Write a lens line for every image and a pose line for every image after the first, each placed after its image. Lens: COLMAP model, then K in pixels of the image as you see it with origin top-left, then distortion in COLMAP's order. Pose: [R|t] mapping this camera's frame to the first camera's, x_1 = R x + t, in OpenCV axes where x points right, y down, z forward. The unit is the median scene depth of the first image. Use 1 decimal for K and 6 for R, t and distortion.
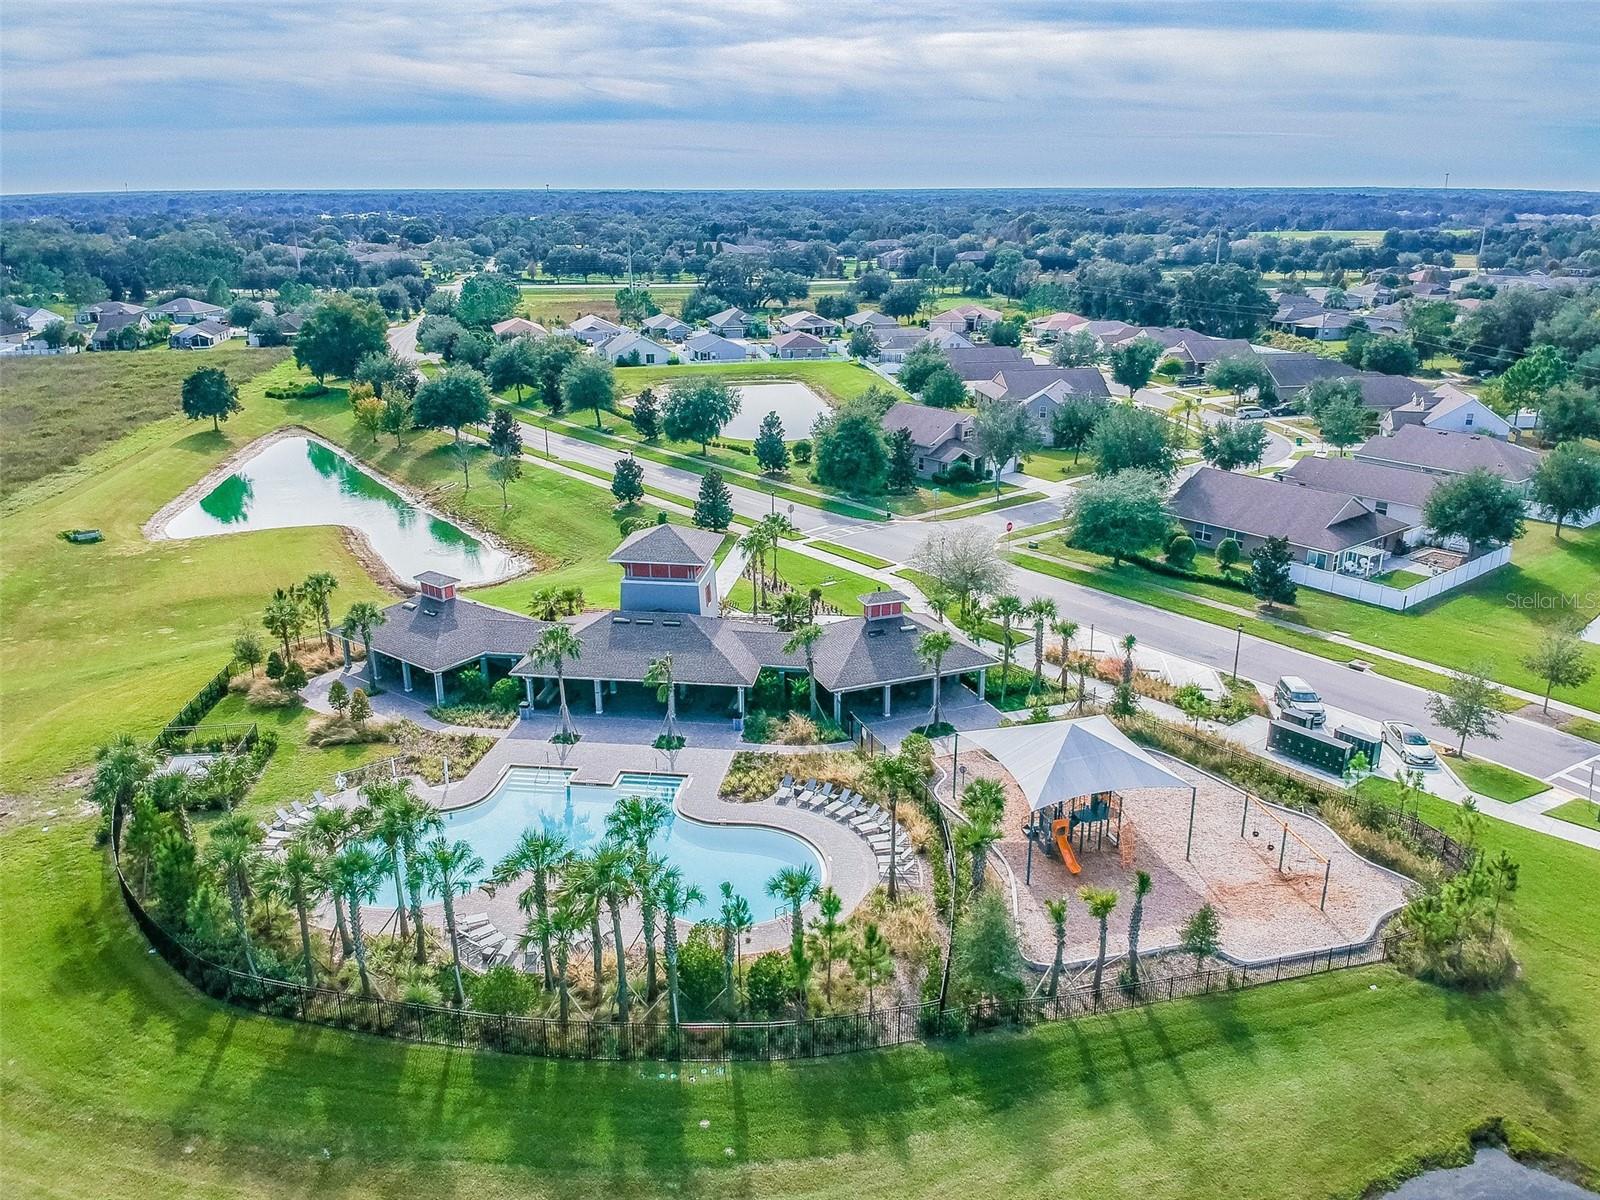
lens RADIAL K [[1186.1, 0, 790.7], [0, 1186.1, 602.5], [0, 0, 1]] dist [0.102692, -0.189206]
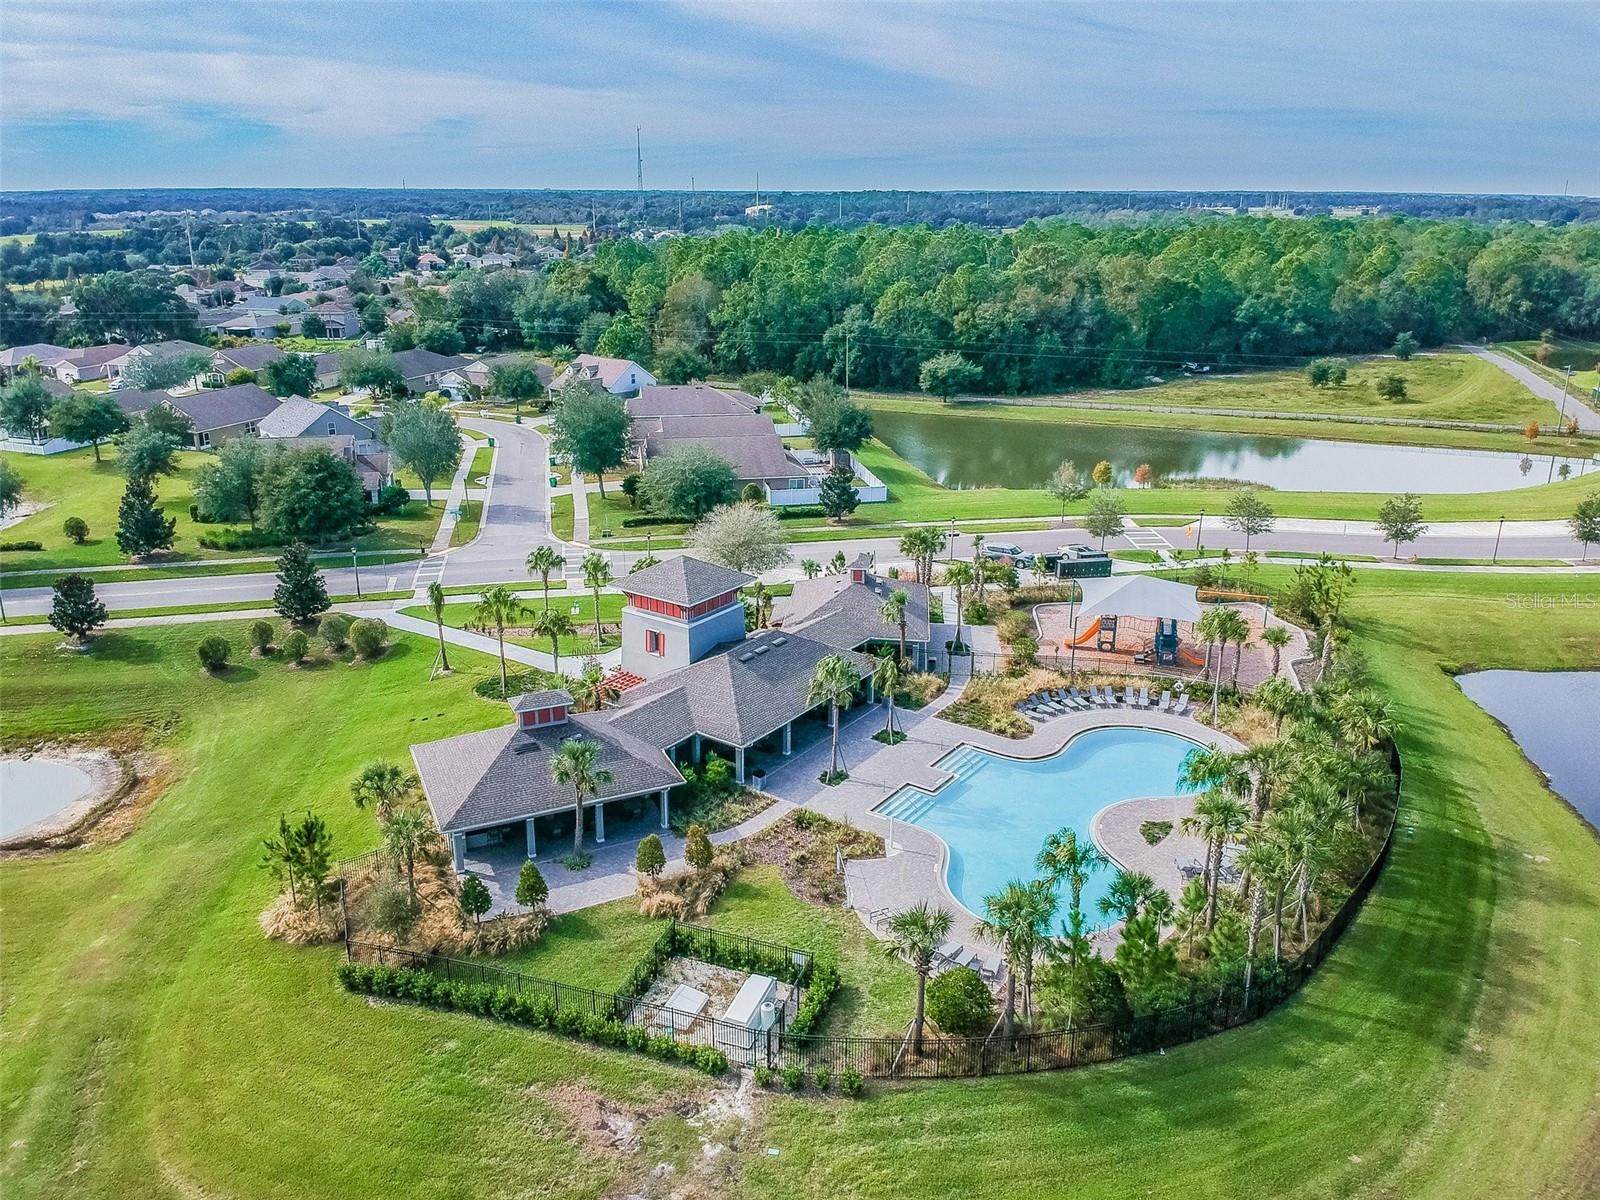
lens RADIAL K [[1186.1, 0, 790.7], [0, 1186.1, 602.5], [0, 0, 1]] dist [0.102692, -0.189206]
pose [[0.463725, -0.284757, 0.838971, -0.561445], [0.284303, 0.944691, 0.163496, -0.106020], [-0.839125, 0.162704, 0.519034, 0.304982]]
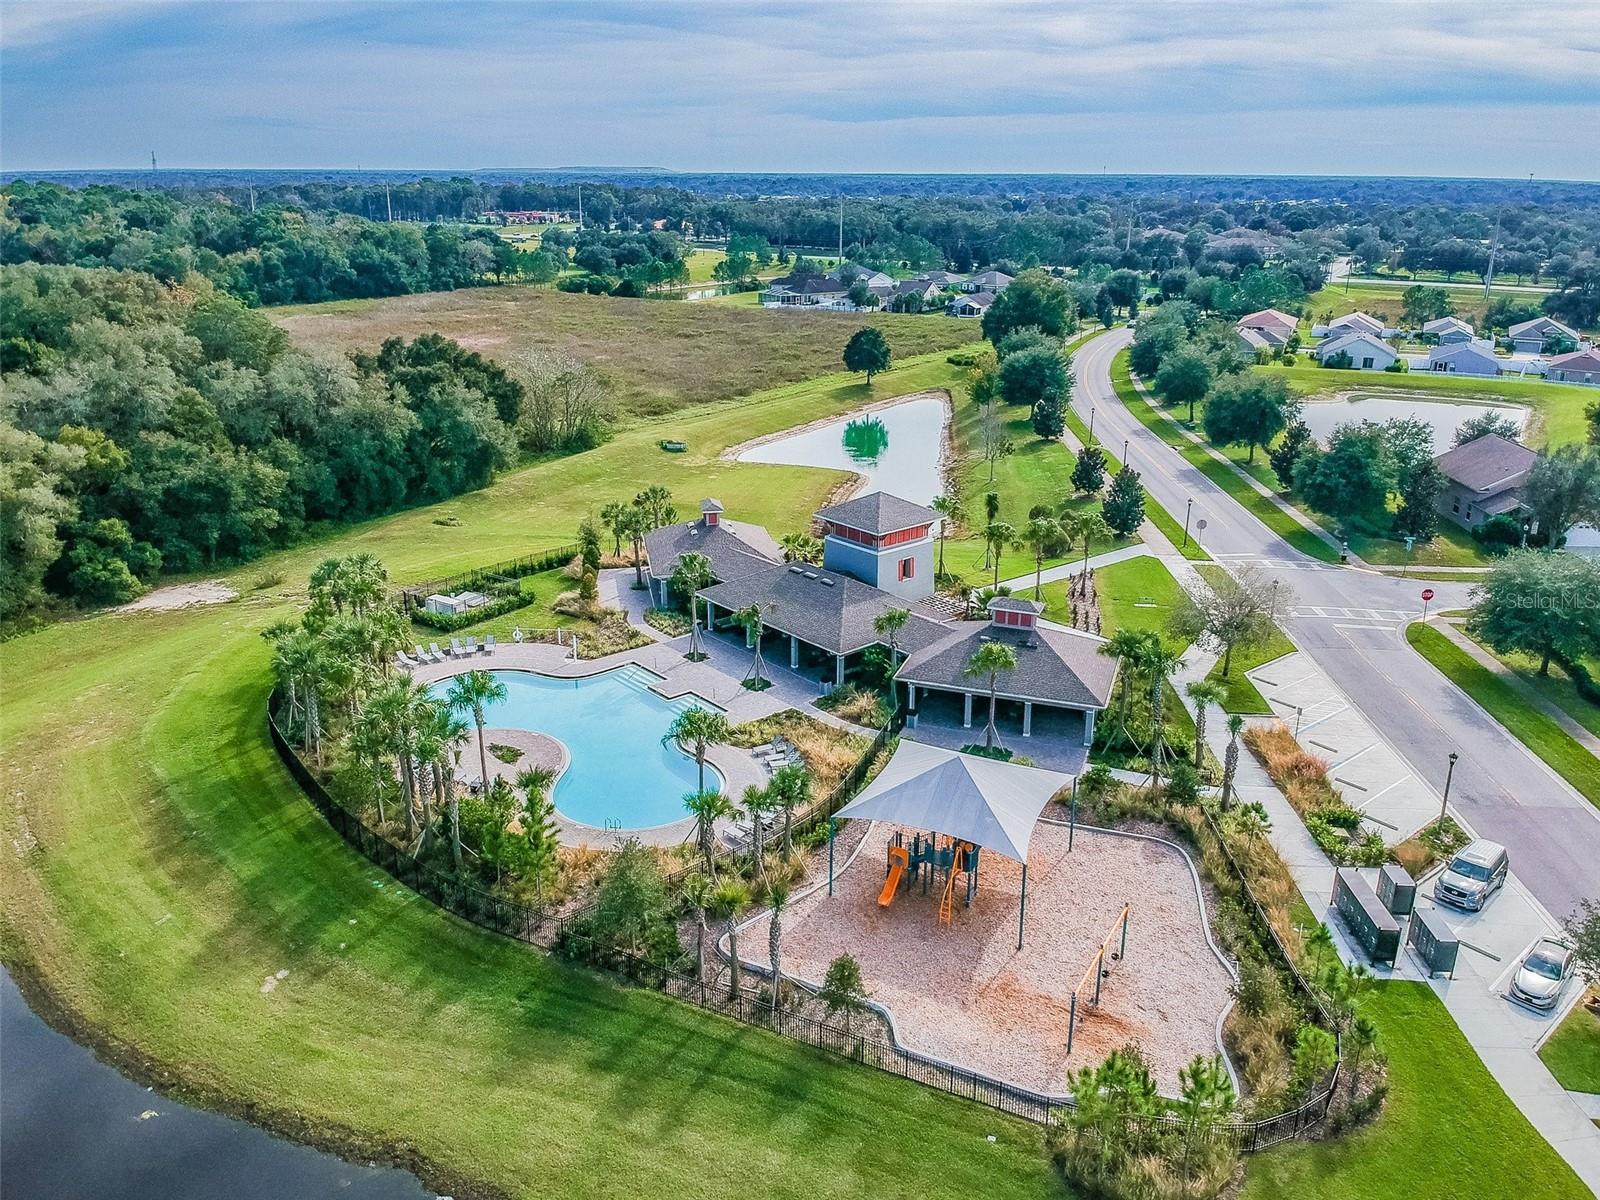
lens RADIAL K [[1208.4, 0, 796.9], [0, 1208.4, 619.8], [0, 0, 1]] dist [0.118278, -0.201974]
pose [[0.749167, 0.233628, -0.619812, 0.338847], [-0.223674, 0.969997, 0.095269, -0.028600], [0.623473, 0.067263, 0.778946, 0.103122]]
